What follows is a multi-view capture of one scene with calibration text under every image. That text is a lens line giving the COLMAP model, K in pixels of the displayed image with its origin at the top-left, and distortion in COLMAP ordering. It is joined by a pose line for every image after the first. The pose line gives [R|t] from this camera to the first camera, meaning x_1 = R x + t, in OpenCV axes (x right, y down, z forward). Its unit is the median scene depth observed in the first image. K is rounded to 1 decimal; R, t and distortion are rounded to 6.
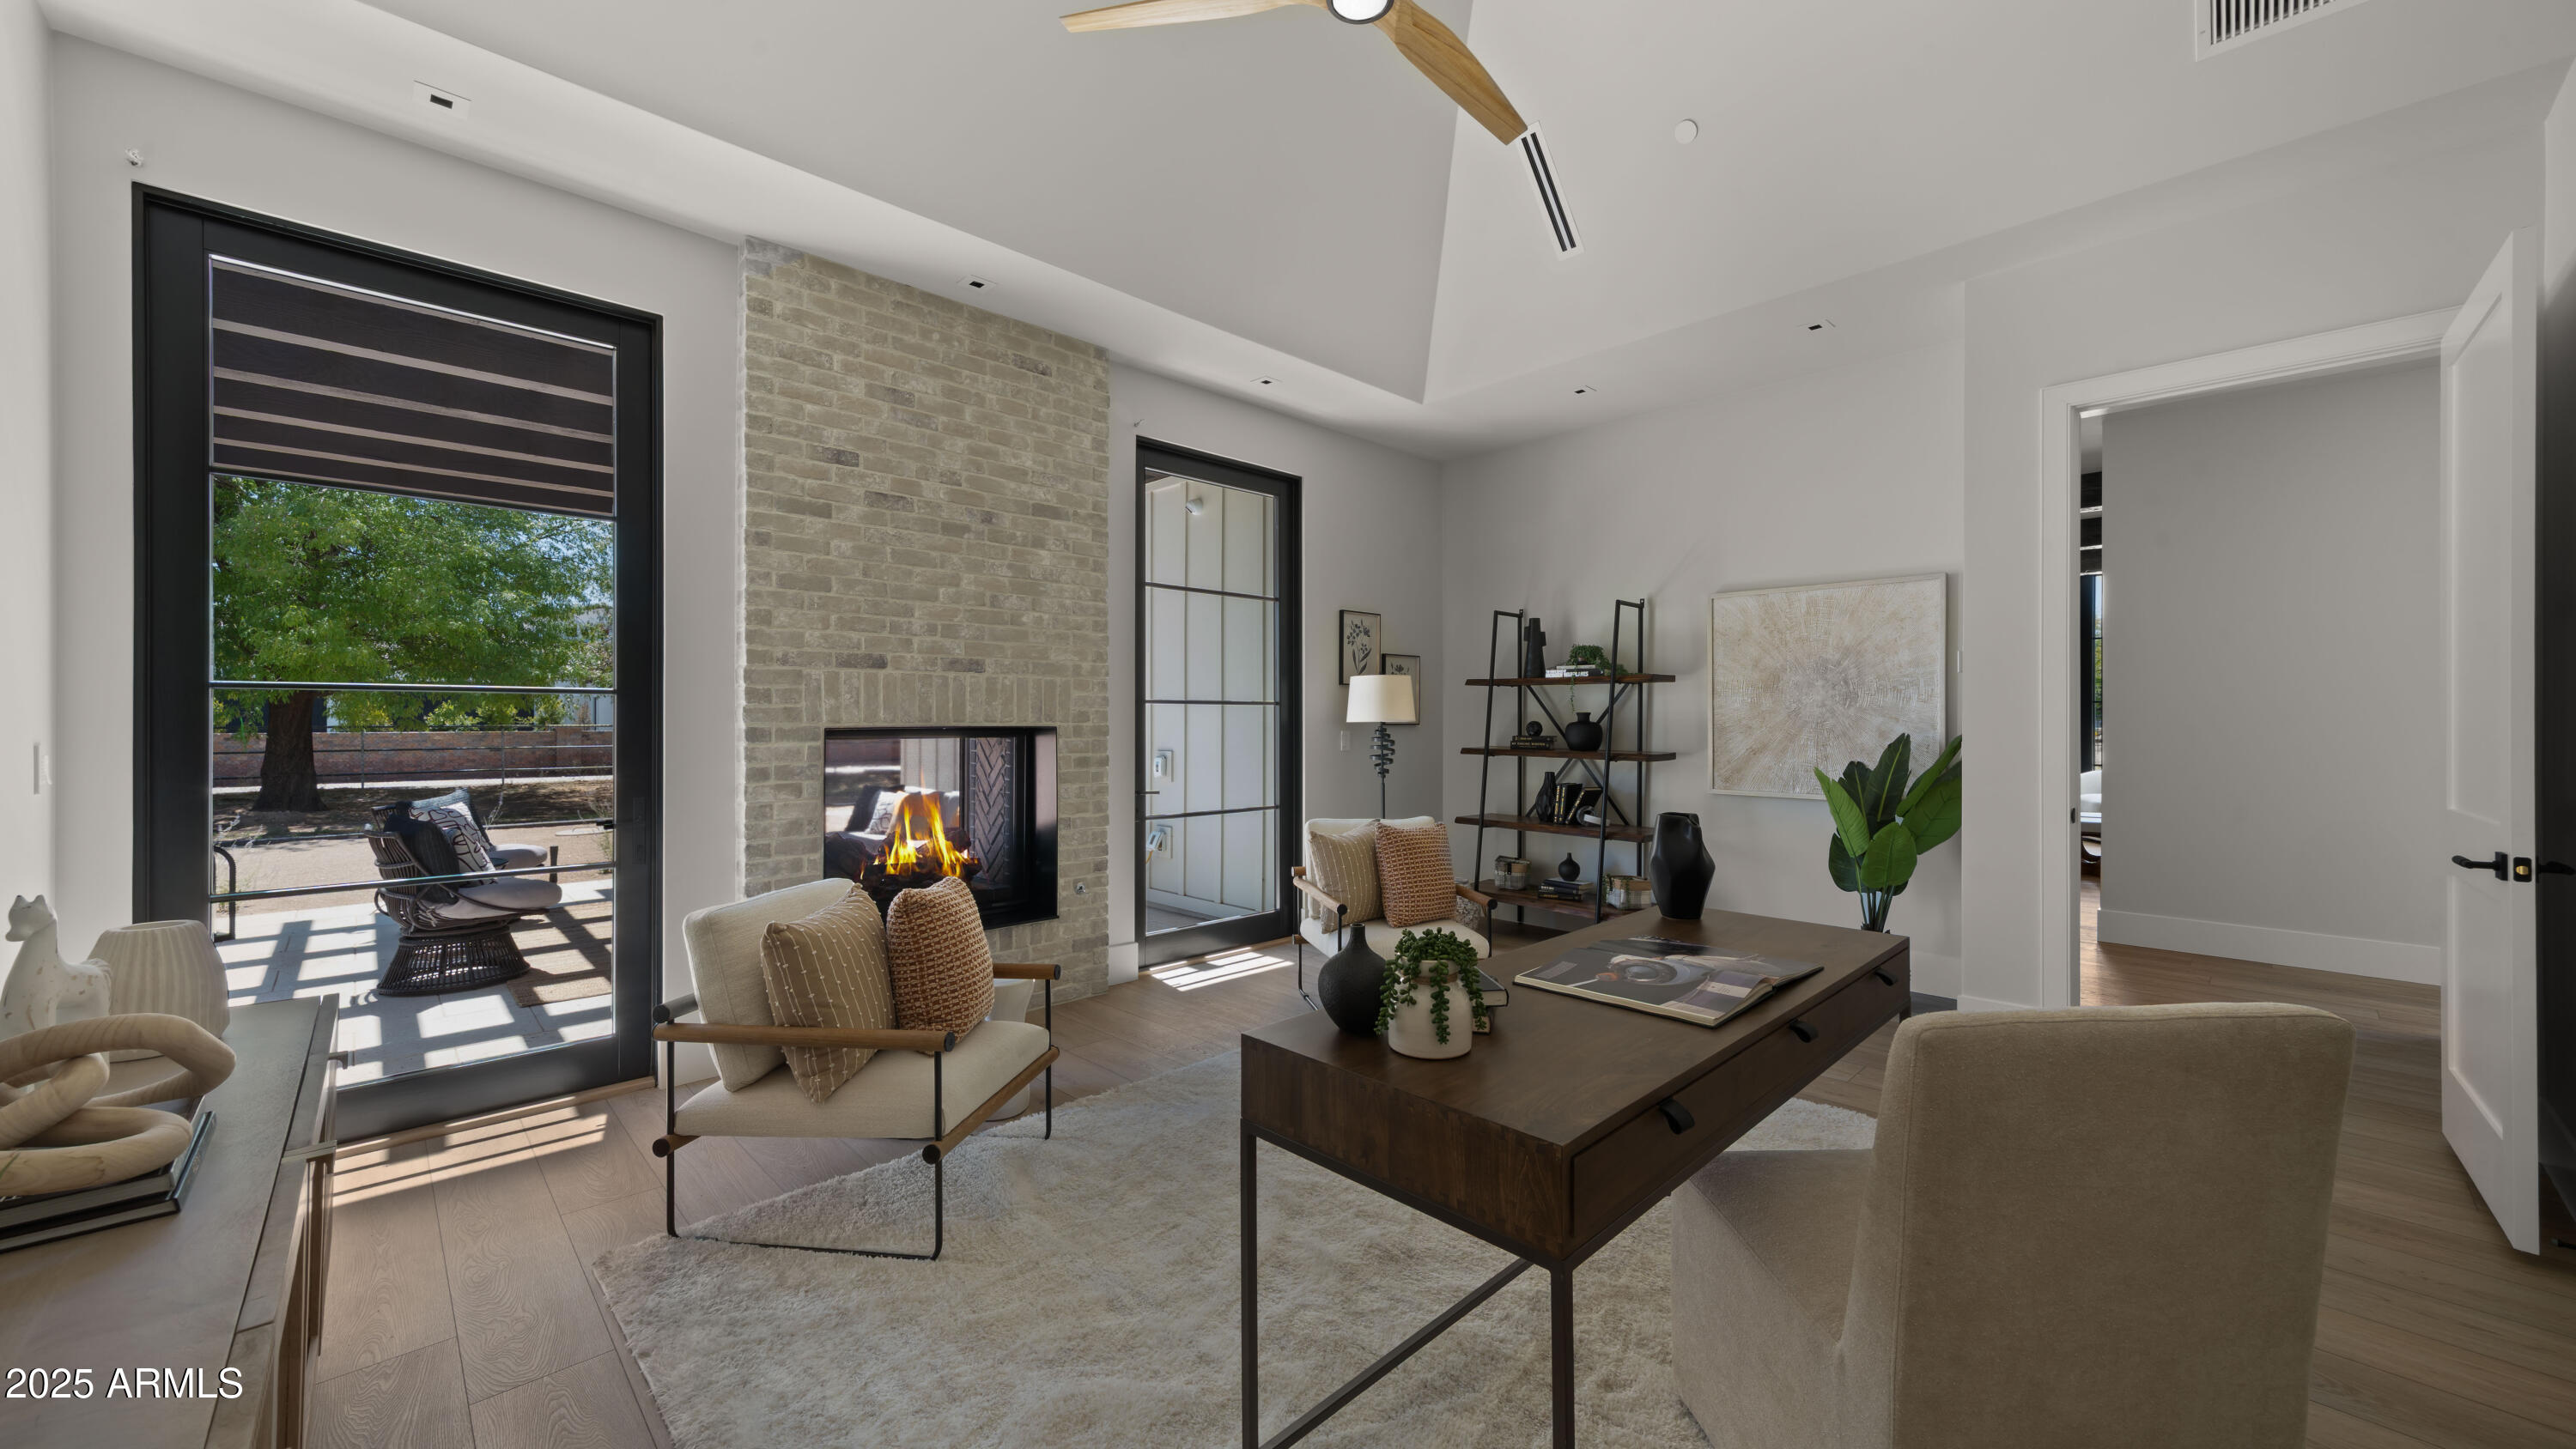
lens RADIAL K [[960.9, 0, 1298.0], [0, 960.9, 732.0], [0, 0, 1]] dist [0.001104, 0.000027]
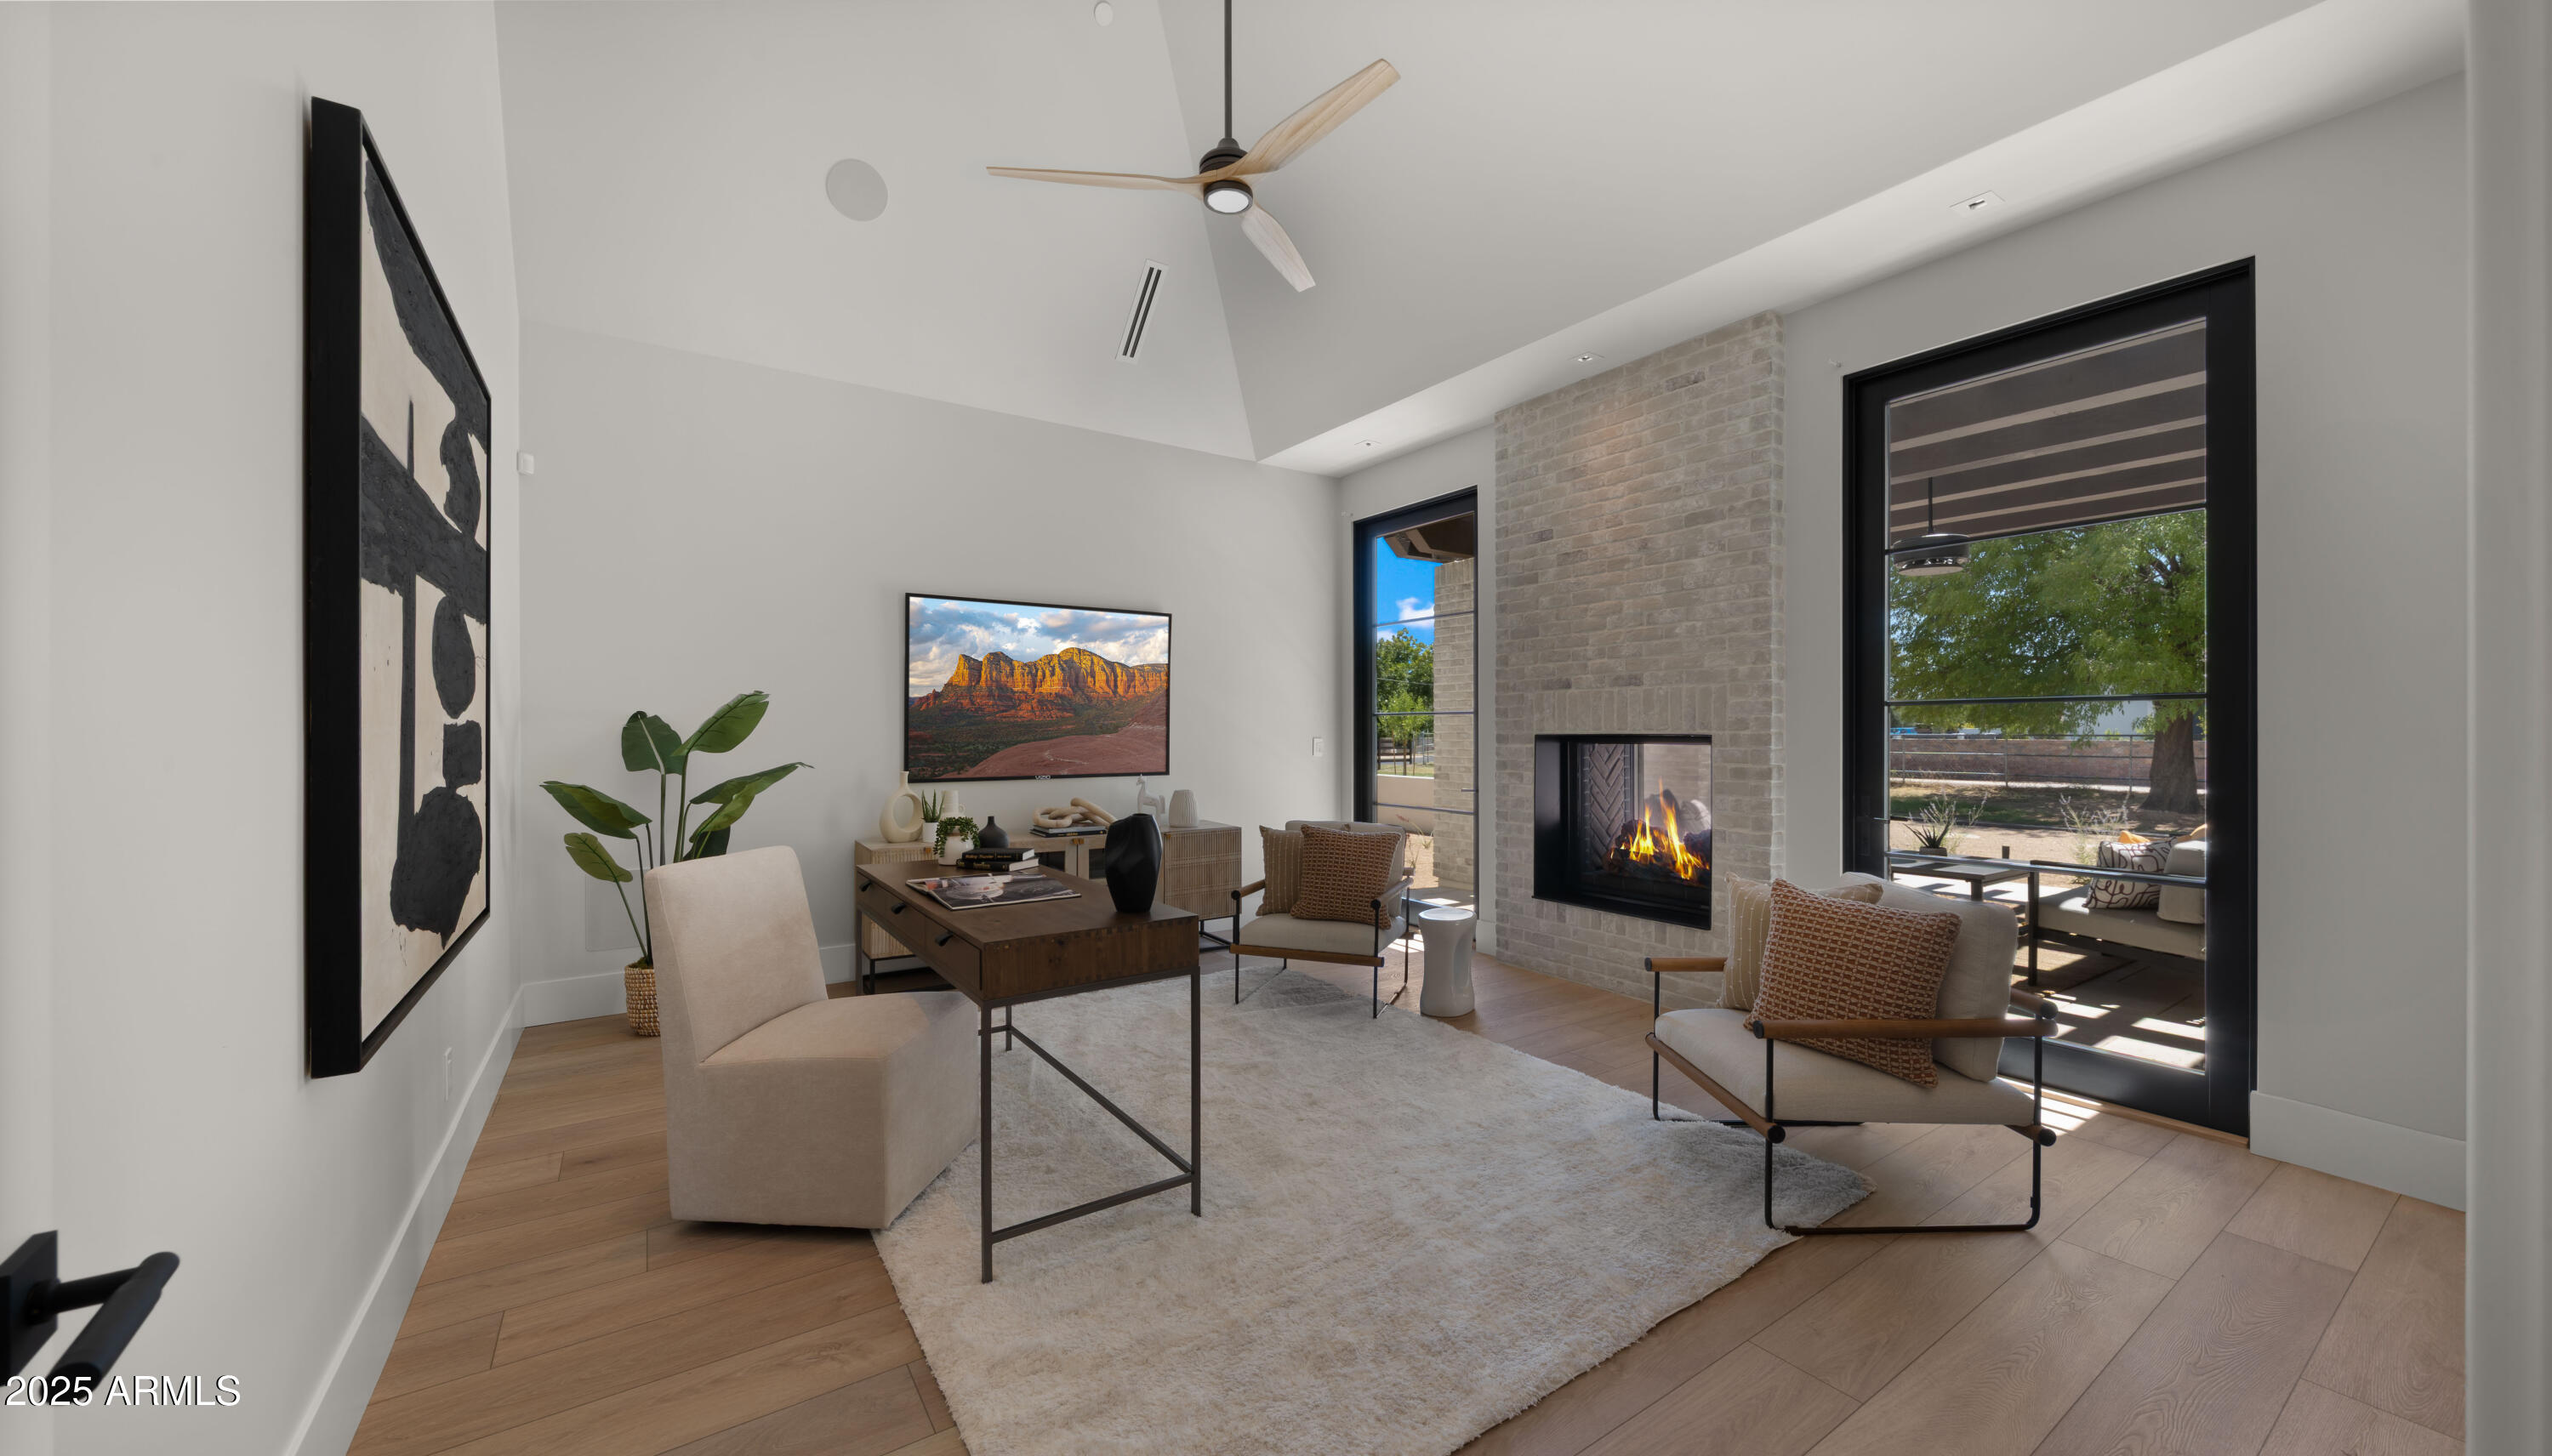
lens RADIAL K [[931.4, 0, 1283.9], [0, 931.4, 725.9], [0, 0, 1]] dist [-0.001098, -0.000022]
pose [[-0.157892, -0.008413, -0.987420, 0.765530], [-0.006843, 0.999949, -0.007426, -0.004843], [0.987433, 0.005584, -0.157942, 0.739527]]
